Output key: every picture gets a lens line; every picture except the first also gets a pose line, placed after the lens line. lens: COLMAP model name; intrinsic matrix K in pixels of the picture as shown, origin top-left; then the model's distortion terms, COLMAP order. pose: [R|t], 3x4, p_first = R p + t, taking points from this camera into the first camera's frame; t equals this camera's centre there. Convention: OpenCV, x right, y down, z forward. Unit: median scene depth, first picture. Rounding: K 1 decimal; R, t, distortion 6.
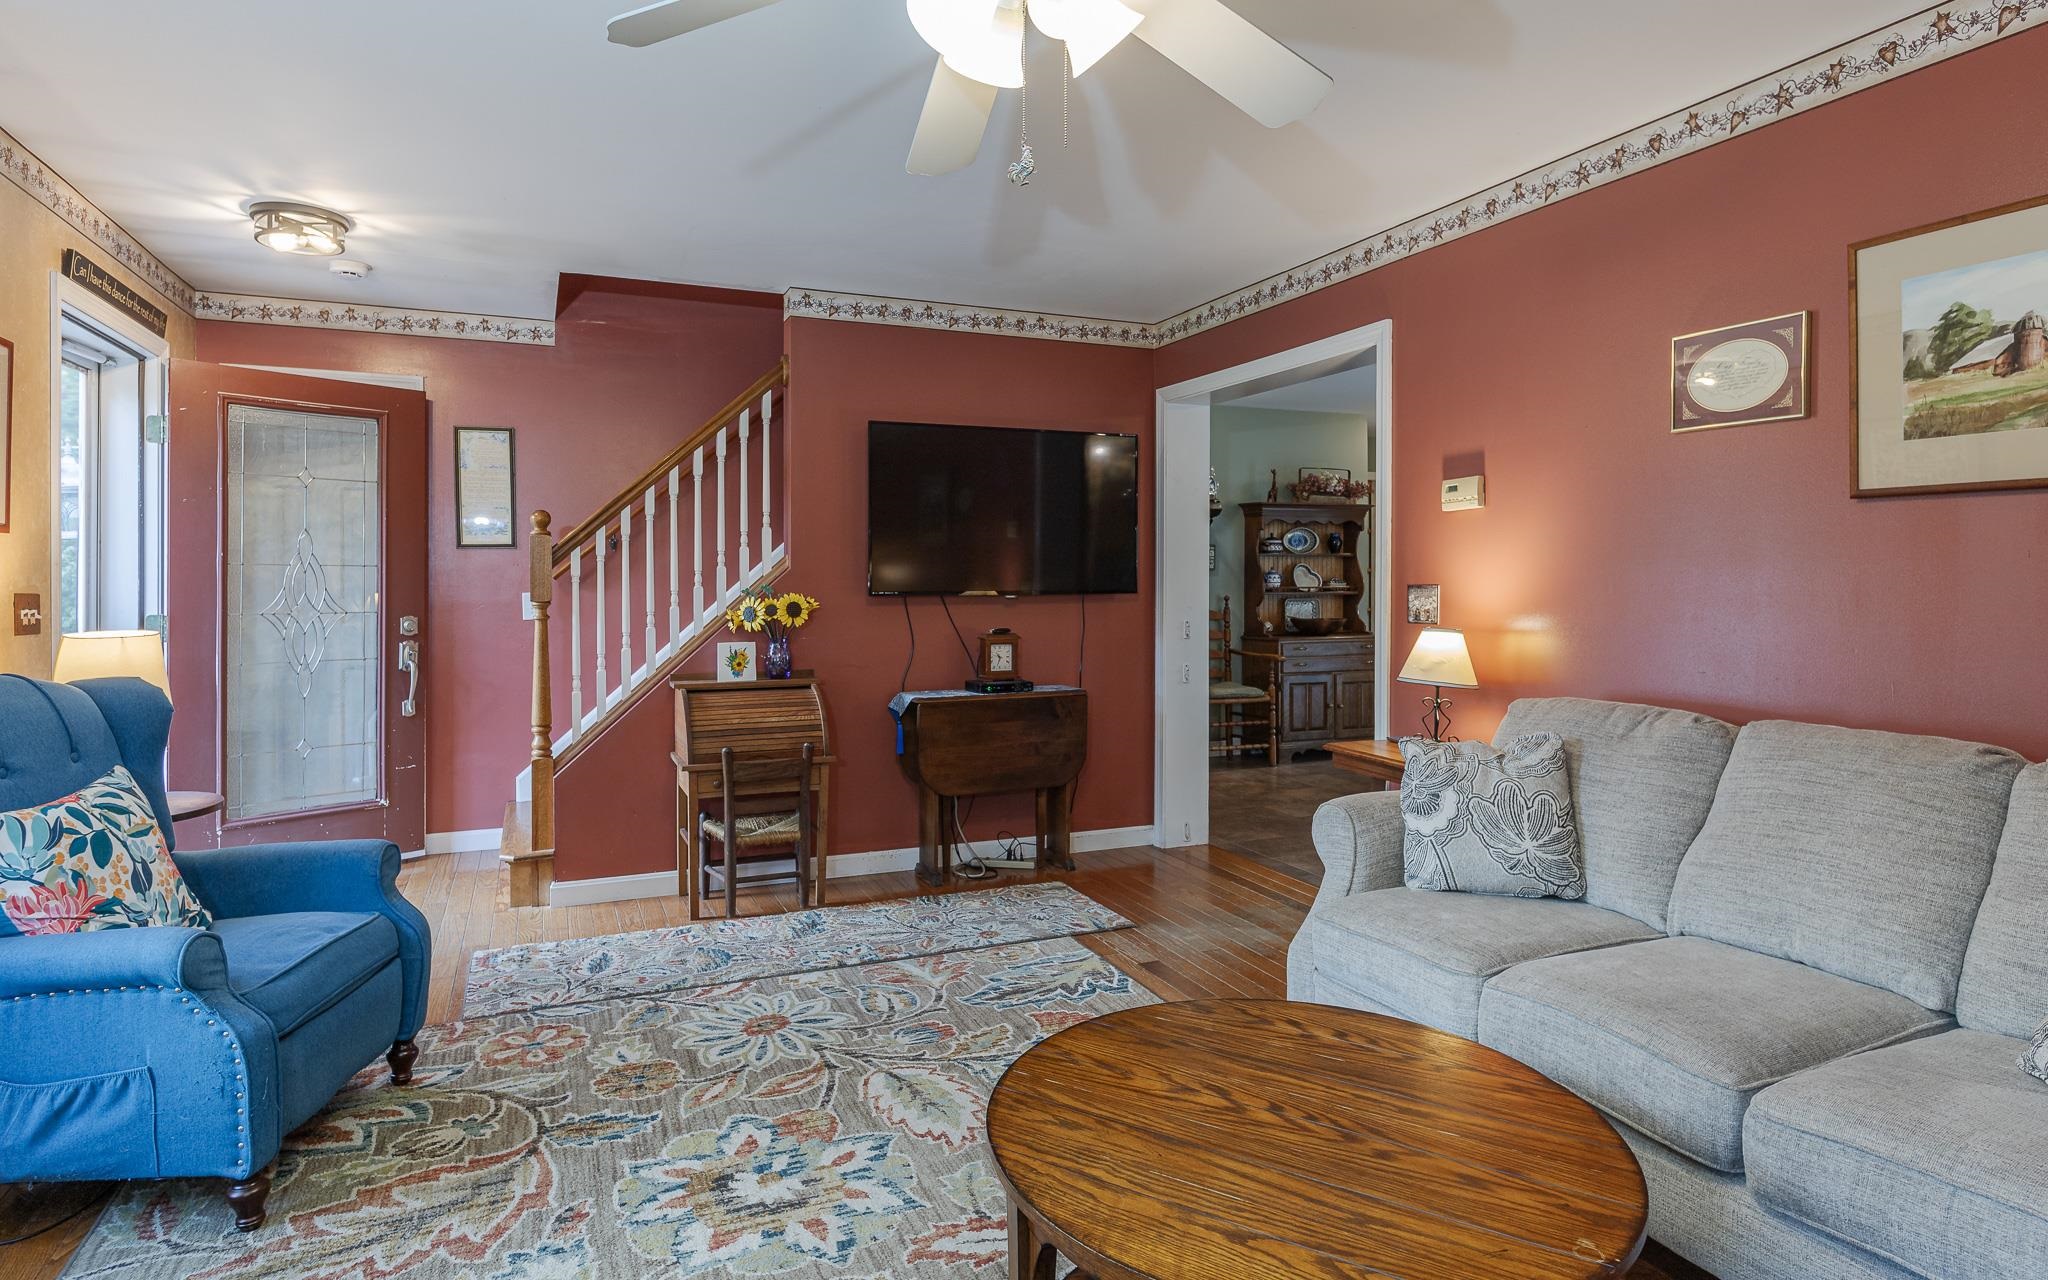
lens RADIAL K [[1078.3, 0, 979.6], [0, 1078.3, 587.5], [0, 0, 1]] dist [0.007433, -0.004321]
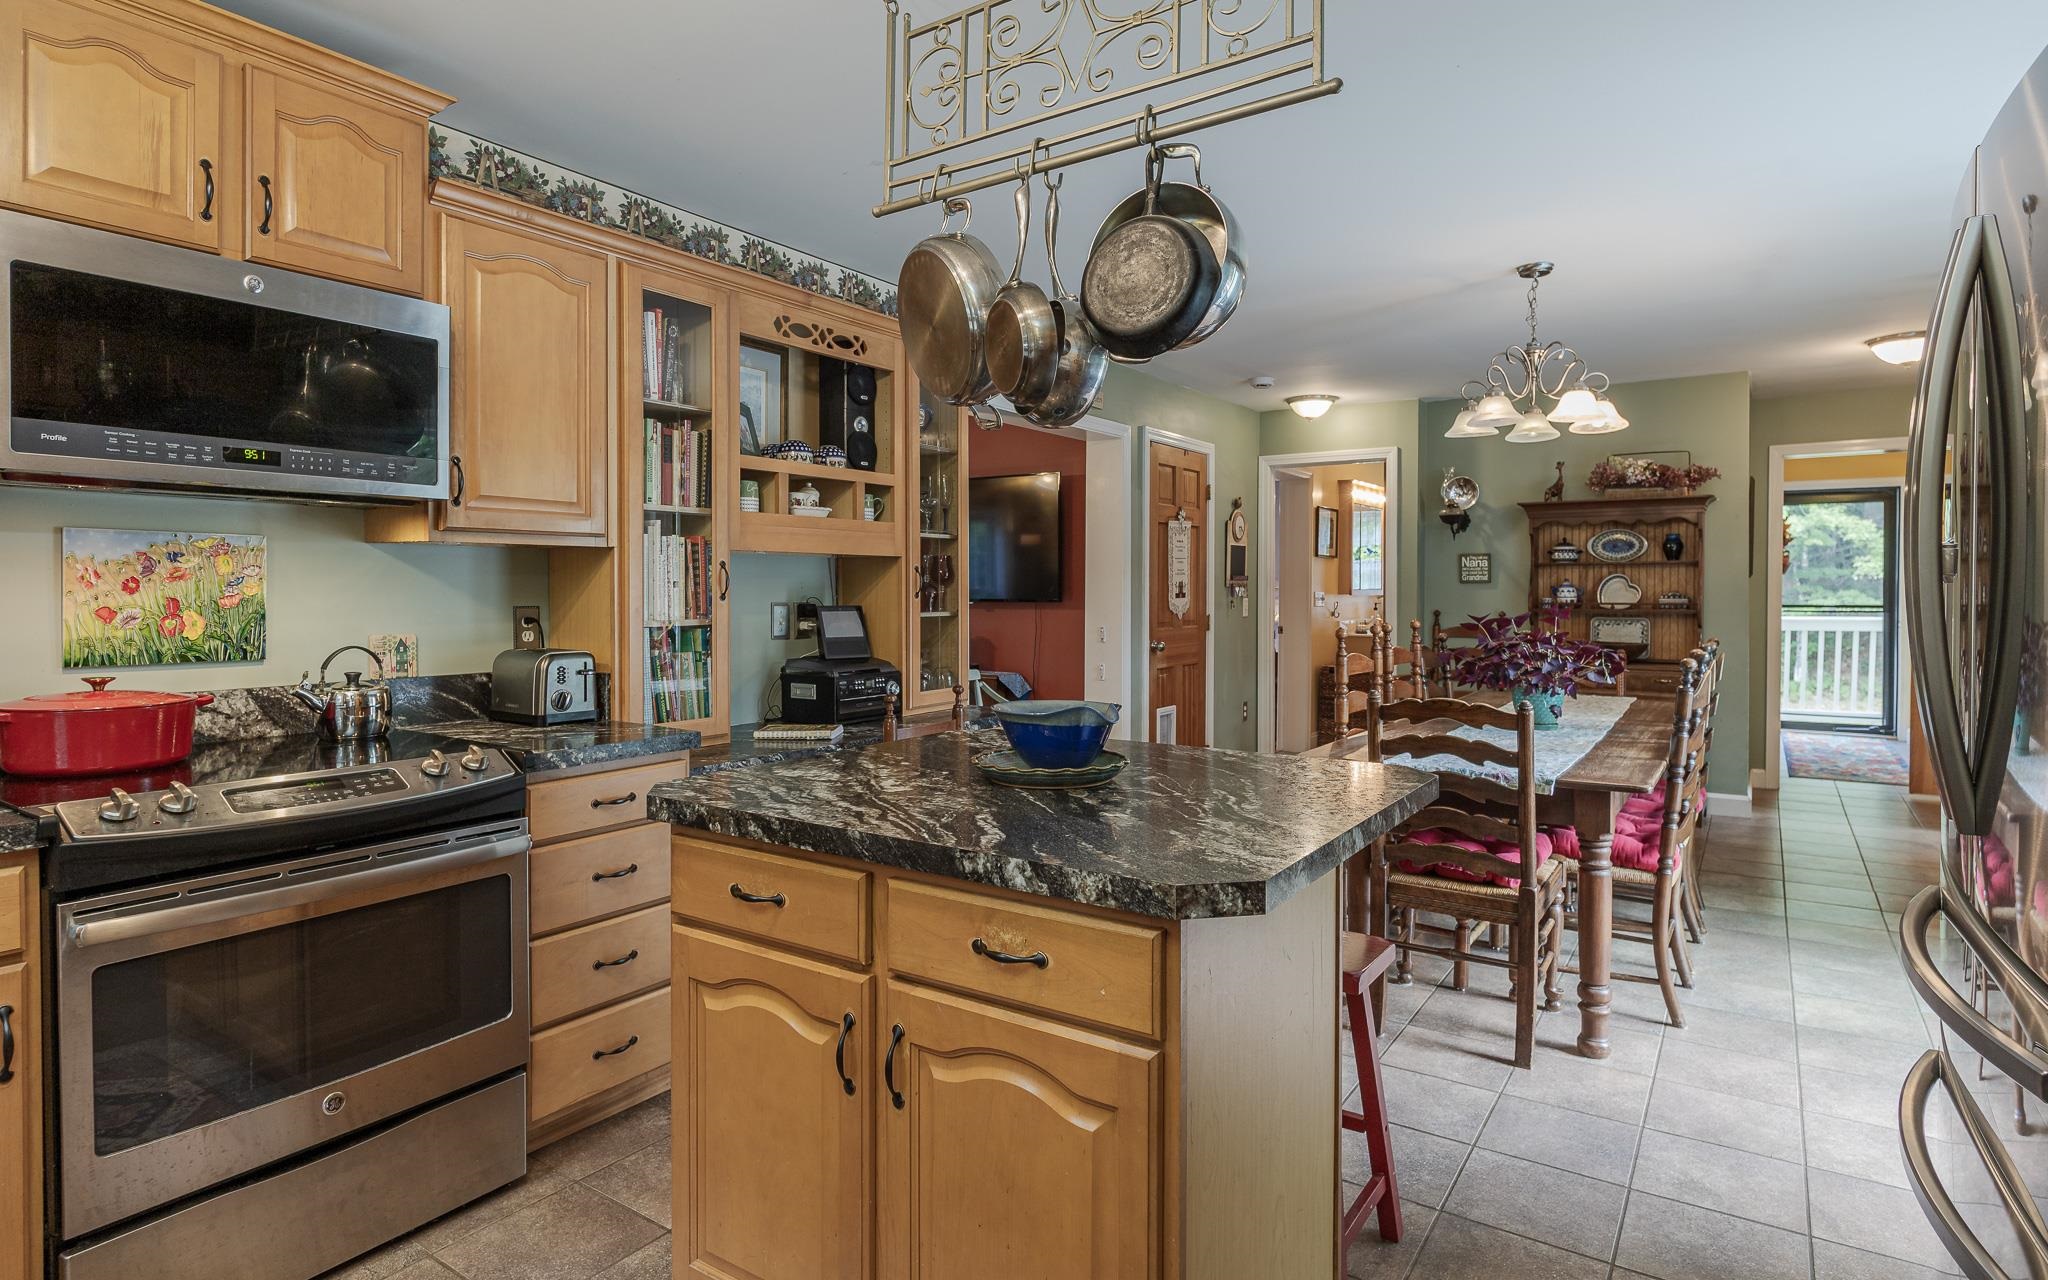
lens RADIAL K [[1078.3, 0, 994.7], [0, 1078.3, 626.2], [0, 0, 1]] dist [0.007433, -0.004321]
pose [[0.569750, 0.031261, -0.821223, 1.655157], [-0.012295, 0.999489, 0.029517, -0.007020], [0.821726, -0.006720, 0.569844, 0.424033]]
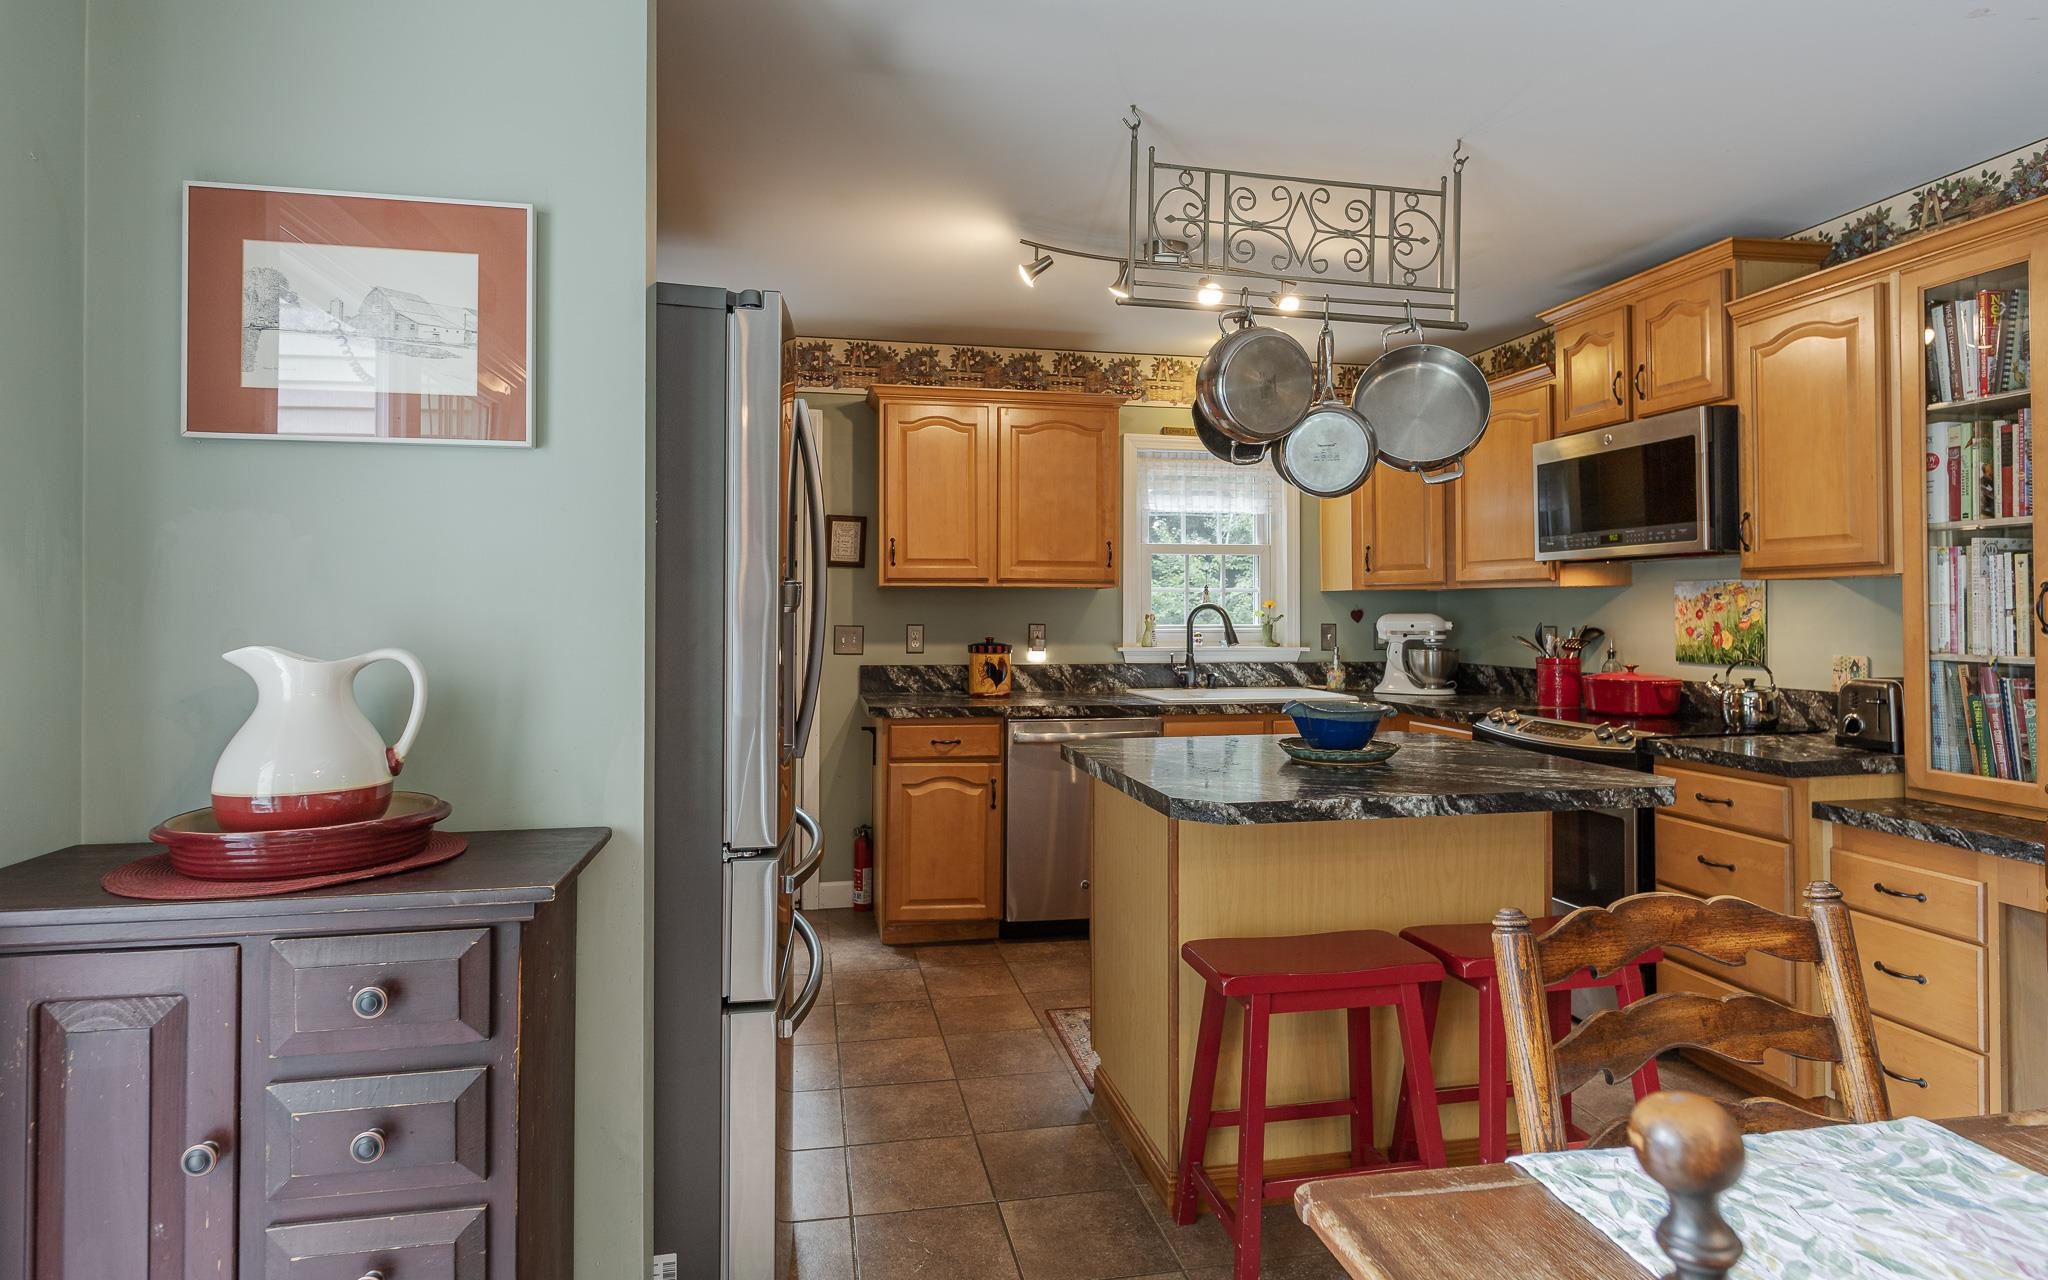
lens RADIAL K [[1078.3, 0, 1016.4], [0, 1078.3, 599.7], [0, 0, 1]] dist [0.007433, -0.004321]
pose [[-0.986484, 0.004094, 0.163807, 1.306464], [0.004303, 0.999990, 0.000921, -0.024714], [-0.163802, 0.001613, -0.986492, 1.563461]]
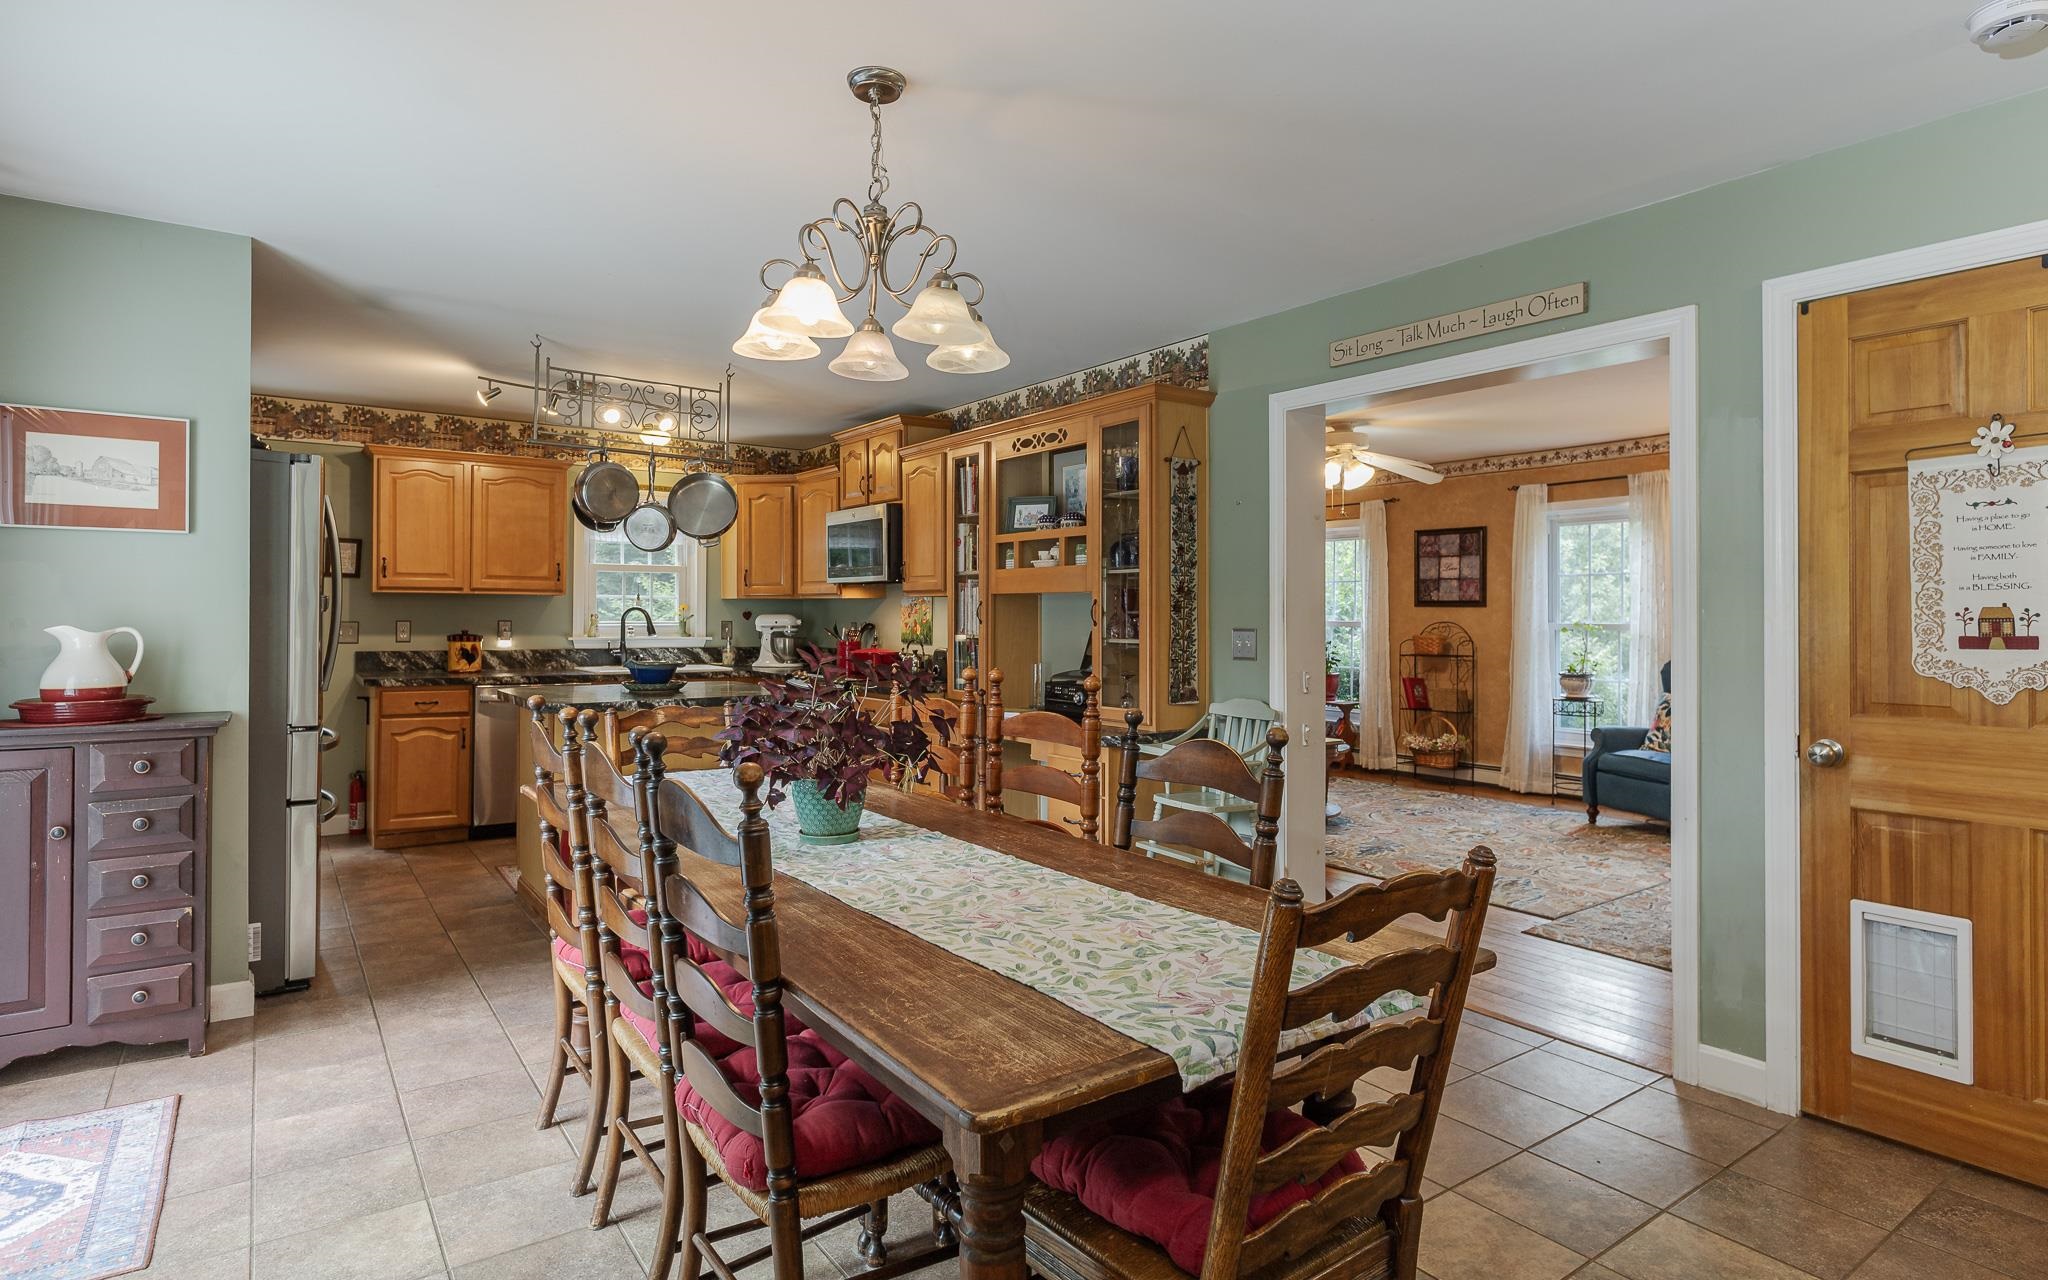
lens RADIAL K [[1078.3, 0, 1007.8], [0, 1078.3, 609.2], [0, 0, 1]] dist [0.007433, -0.004321]
pose [[-0.970527, -0.003325, -0.240969, 1.096814], [-0.005613, 0.999945, 0.008810, -0.034513], [0.240927, 0.009903, -0.970493, 2.286229]]
